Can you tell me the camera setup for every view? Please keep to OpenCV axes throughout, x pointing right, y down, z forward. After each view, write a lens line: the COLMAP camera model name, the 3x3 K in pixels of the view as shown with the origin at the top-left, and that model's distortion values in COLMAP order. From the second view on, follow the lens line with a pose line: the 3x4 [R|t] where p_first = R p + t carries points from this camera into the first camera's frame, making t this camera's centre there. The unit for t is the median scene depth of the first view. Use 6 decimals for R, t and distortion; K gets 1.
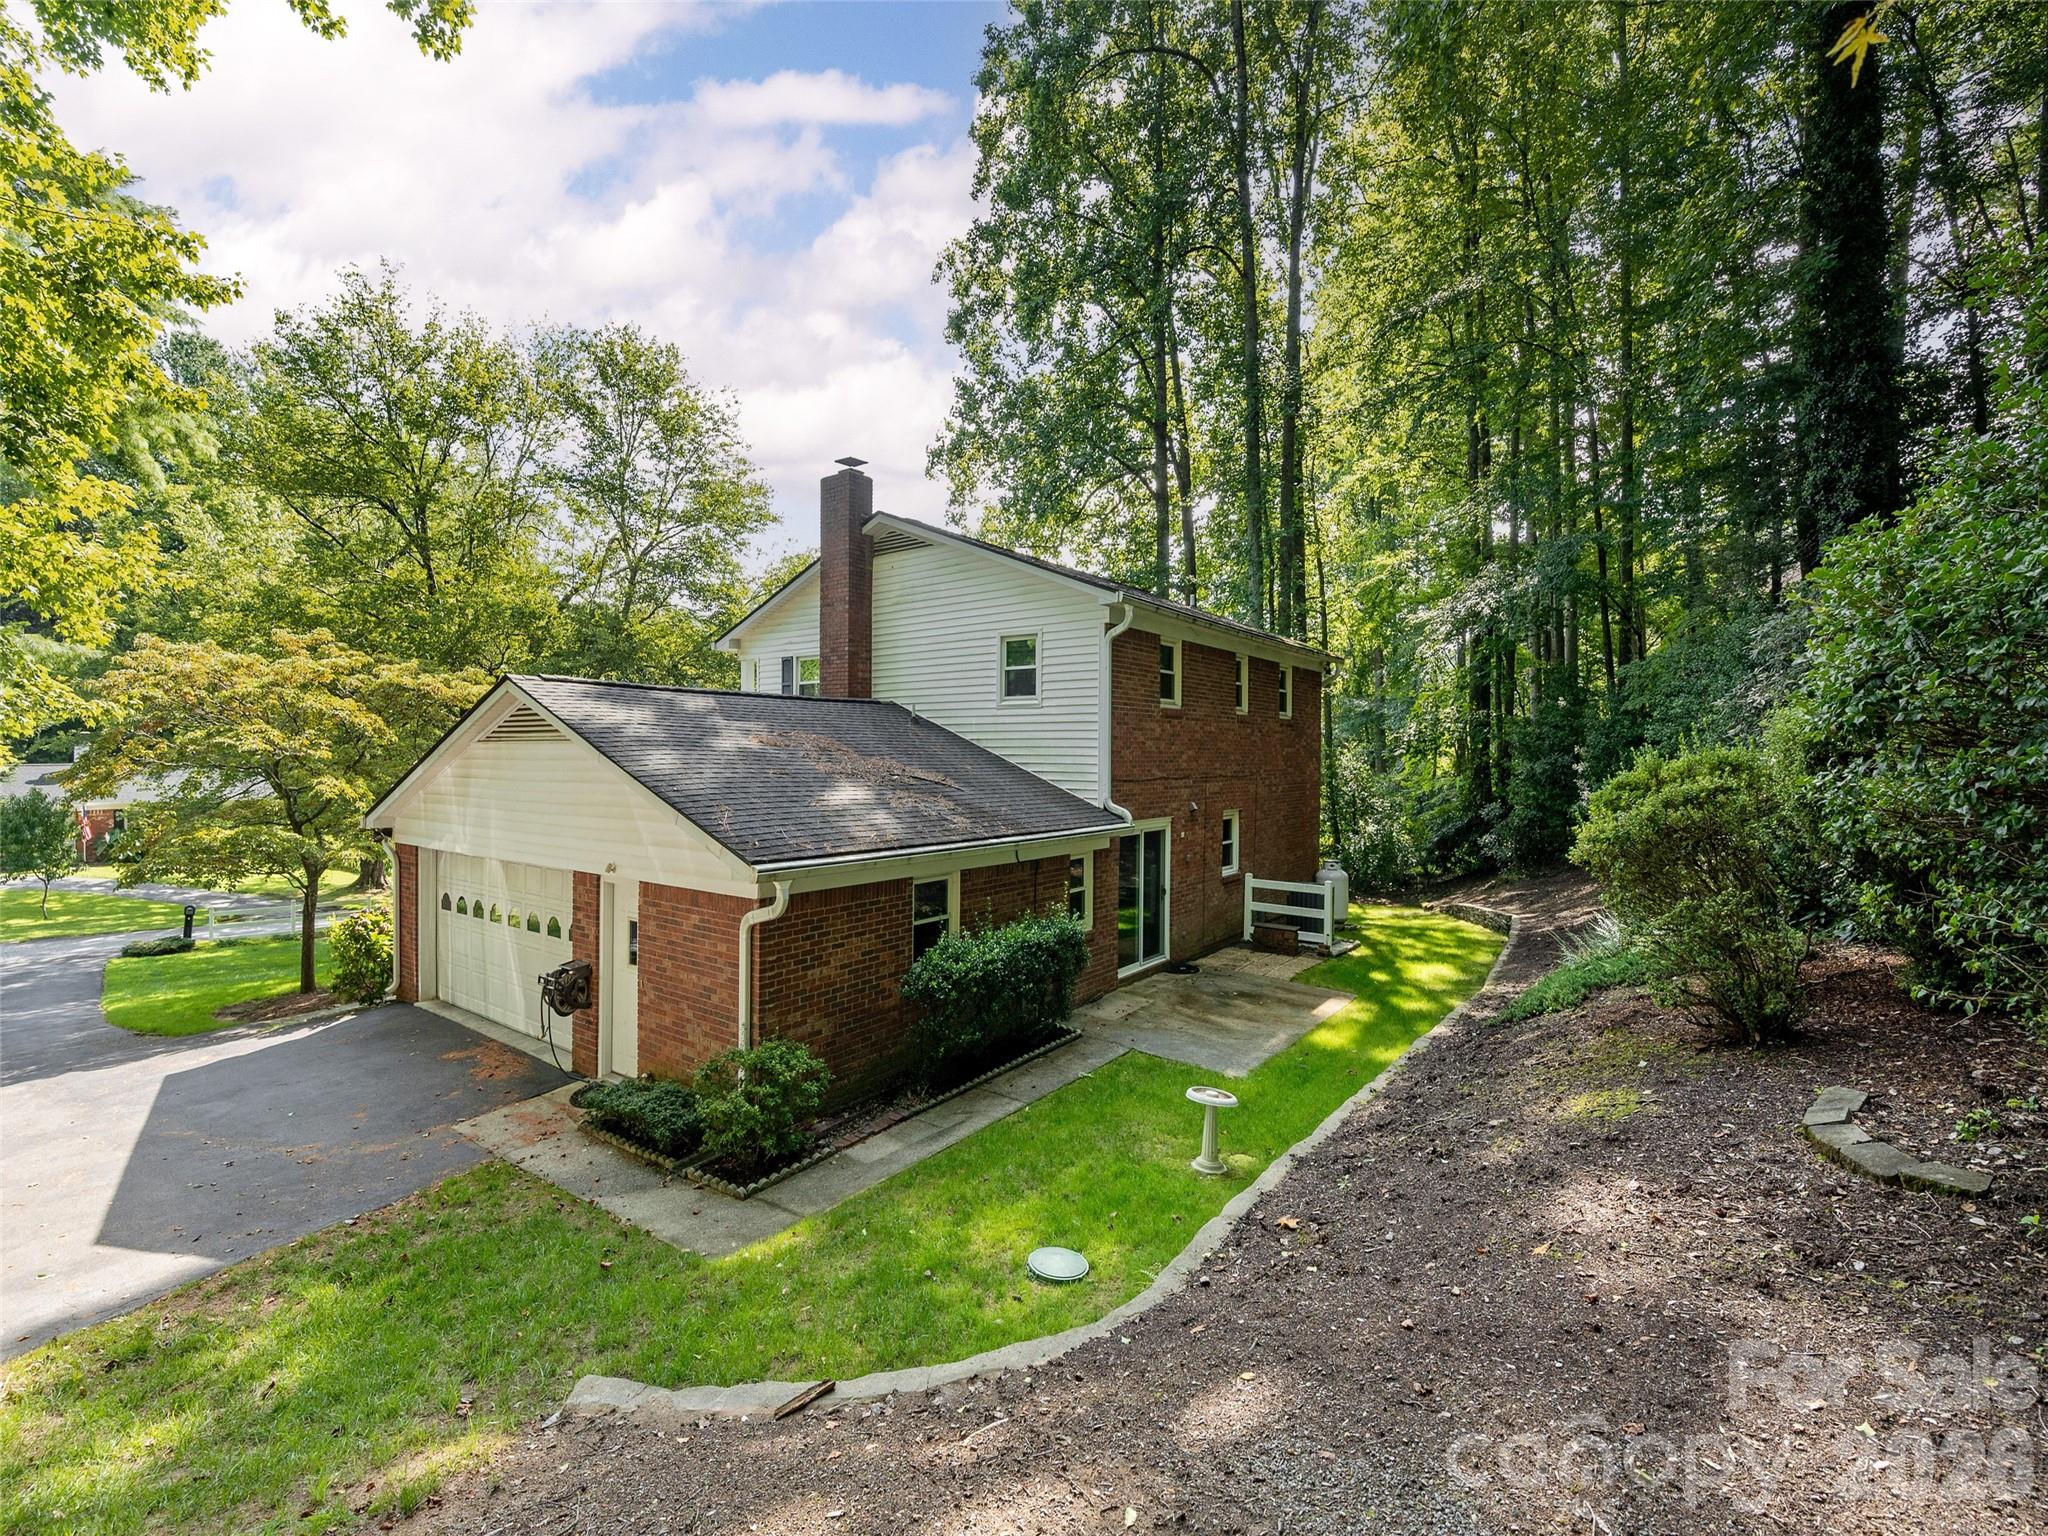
lens RADIAL K [[910.8, 0, 1024.0], [0, 910.8, 768.0], [0, 0, 1]] dist [0.000233, -0.000010]
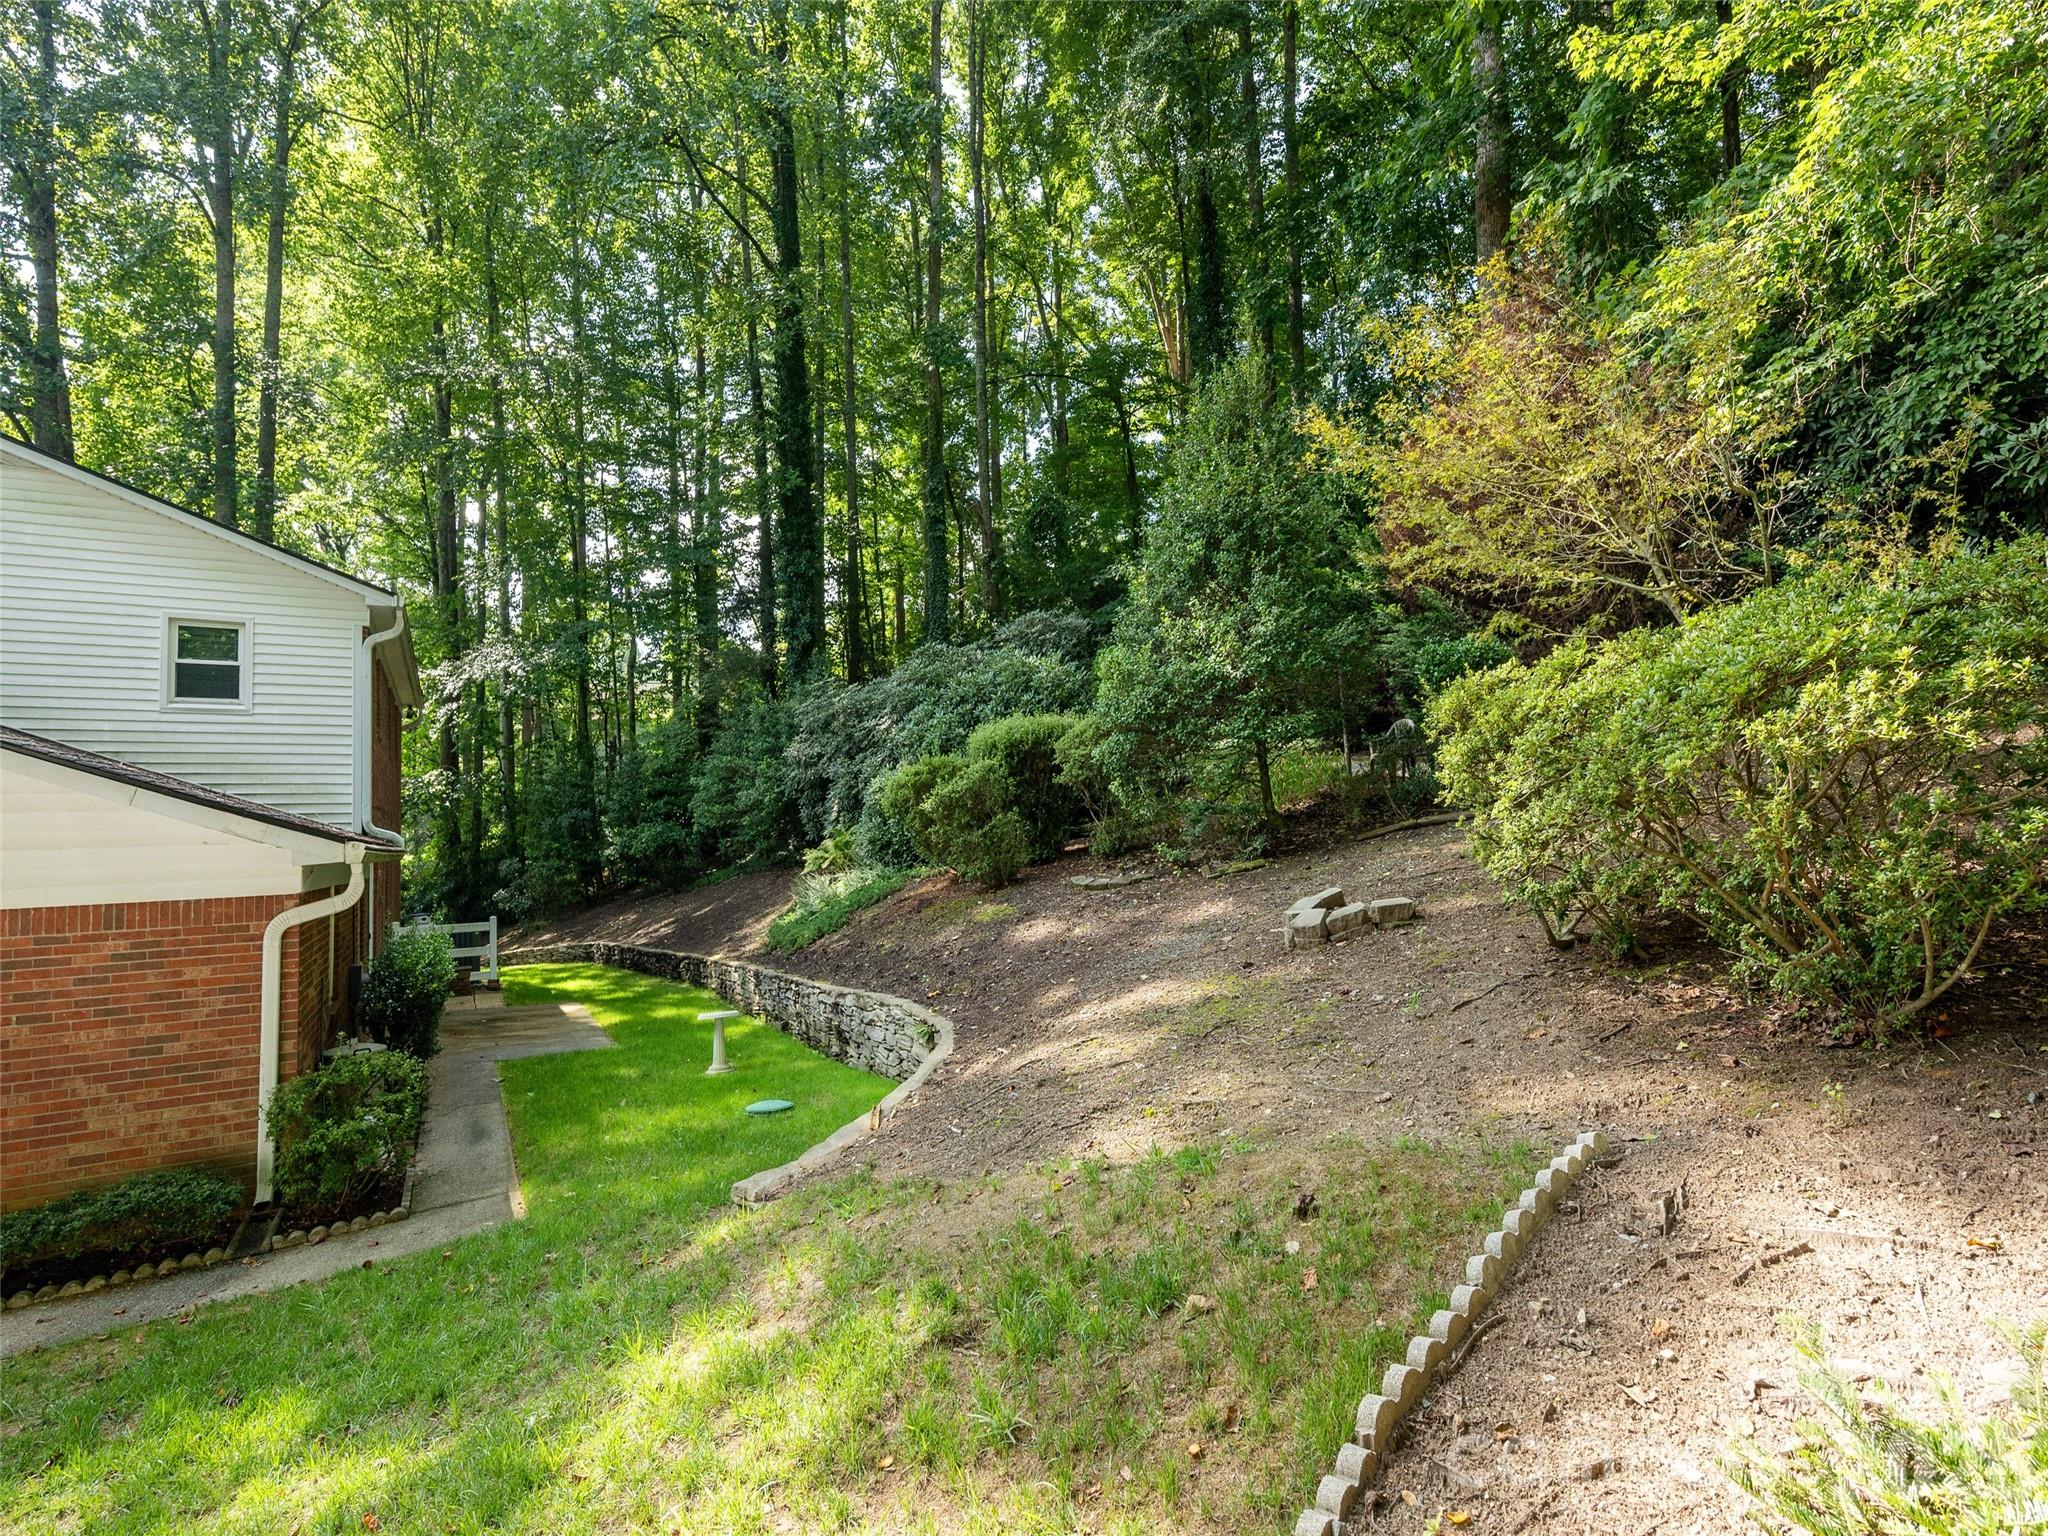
lens RADIAL K [[1106.6, 0, 986.9], [0, 1106.6, 754.1], [0, 0, 1]] dist [0.004262, -0.001321]
pose [[0.363201, 0.068677, 0.929176, -0.988313], [0.050472, 0.994365, -0.093224, 0.140988], [-0.930343, 0.080756, 0.357688, 0.062888]]
